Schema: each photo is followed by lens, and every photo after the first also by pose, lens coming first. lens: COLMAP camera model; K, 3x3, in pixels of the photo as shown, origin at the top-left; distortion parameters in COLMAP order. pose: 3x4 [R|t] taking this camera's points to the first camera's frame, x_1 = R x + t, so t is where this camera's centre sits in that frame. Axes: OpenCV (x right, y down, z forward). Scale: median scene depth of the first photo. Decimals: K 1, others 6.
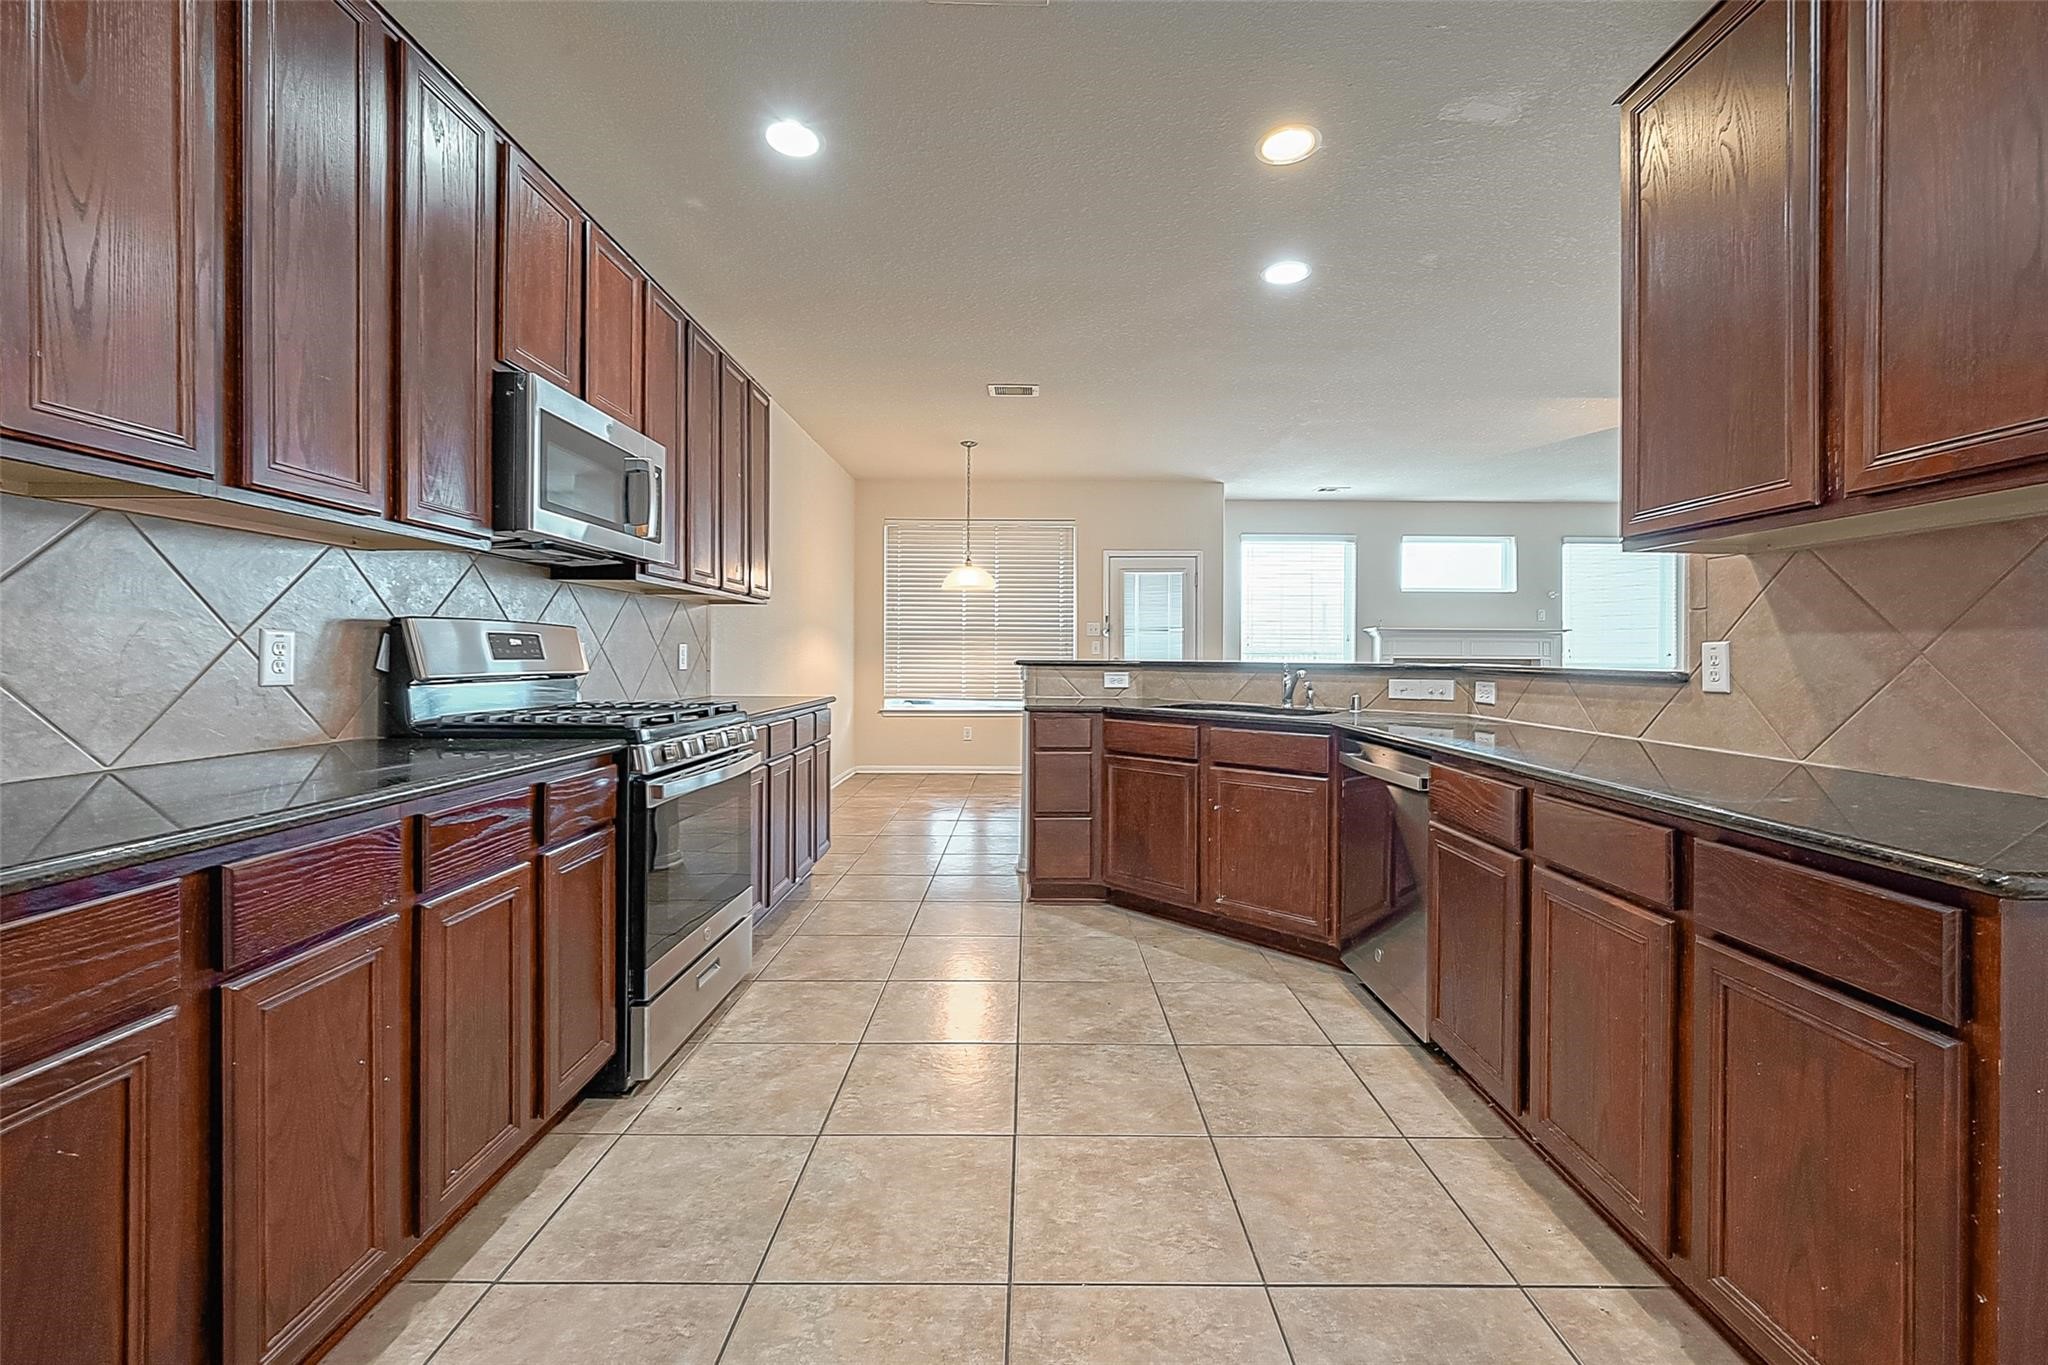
lens RADIAL K [[795.6, 0, 1025.0], [0, 795.6, 644.7], [0, 0, 1]] dist [-0.007323, -0.001244]
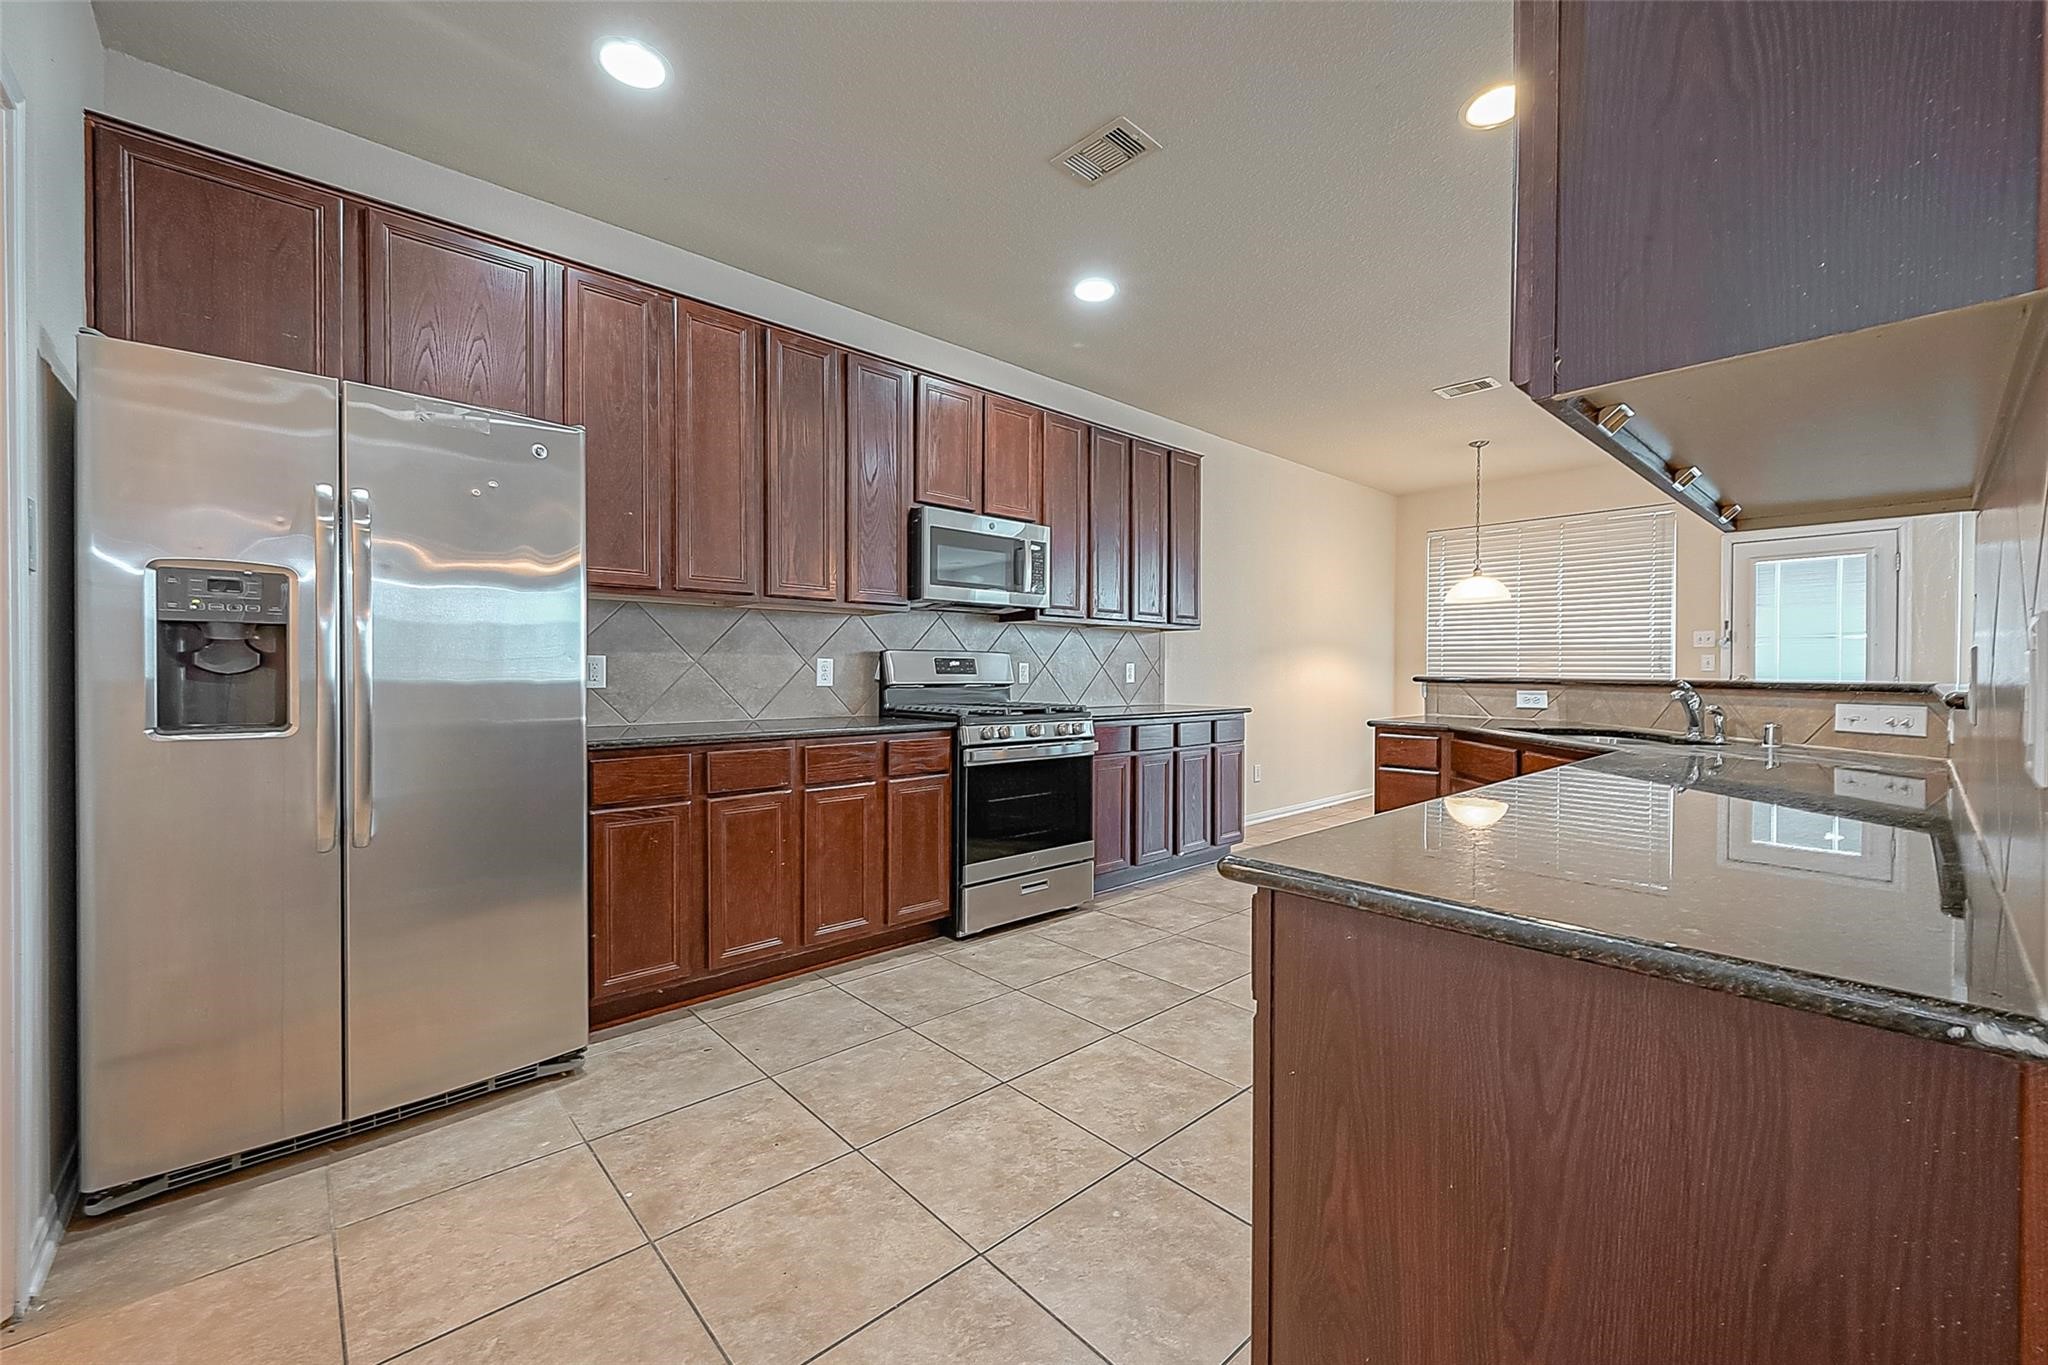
lens RADIAL K [[795.6, 0, 1054.0], [0, 795.6, 667.3], [0, 0, 1]] dist [-0.007323, -0.001244]
pose [[0.690655, -0.006308, -0.723157, 0.772440], [0.009568, 0.999954, 0.000416, 0.006348], [0.723121, -0.007206, 0.690684, 0.014144]]
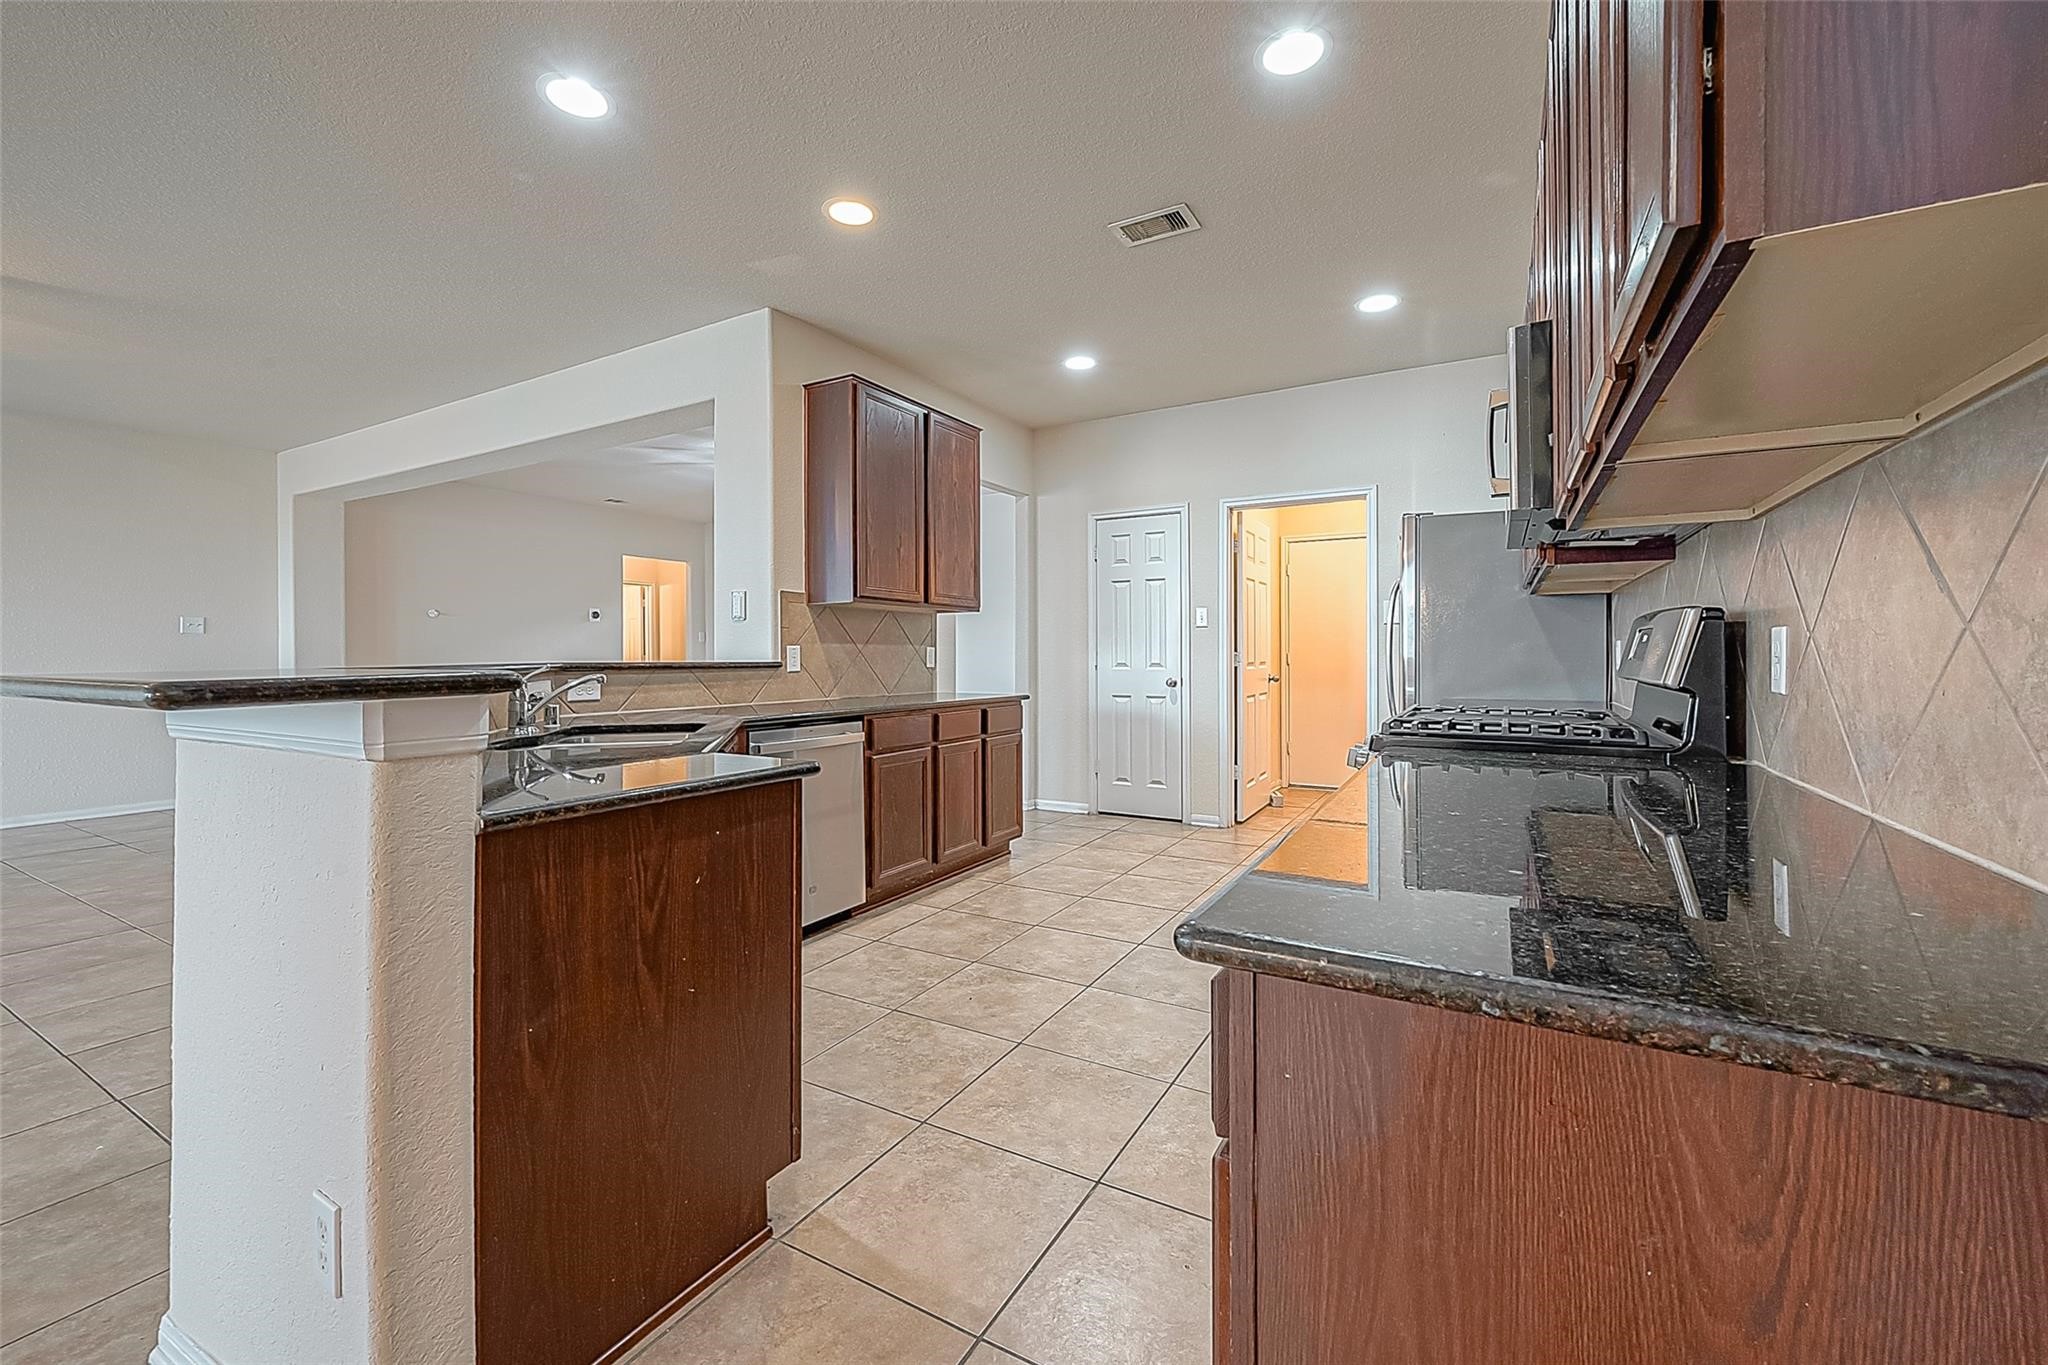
lens RADIAL K [[795.6, 0, 1037.4], [0, 795.6, 653.3], [0, 0, 1]] dist [-0.007323, -0.001244]
pose [[-0.869950, 0.001955, 0.493136, -0.562949], [-0.006082, 0.999874, -0.014692, 0.037506], [-0.493103, -0.015780, -0.869828, 2.237870]]
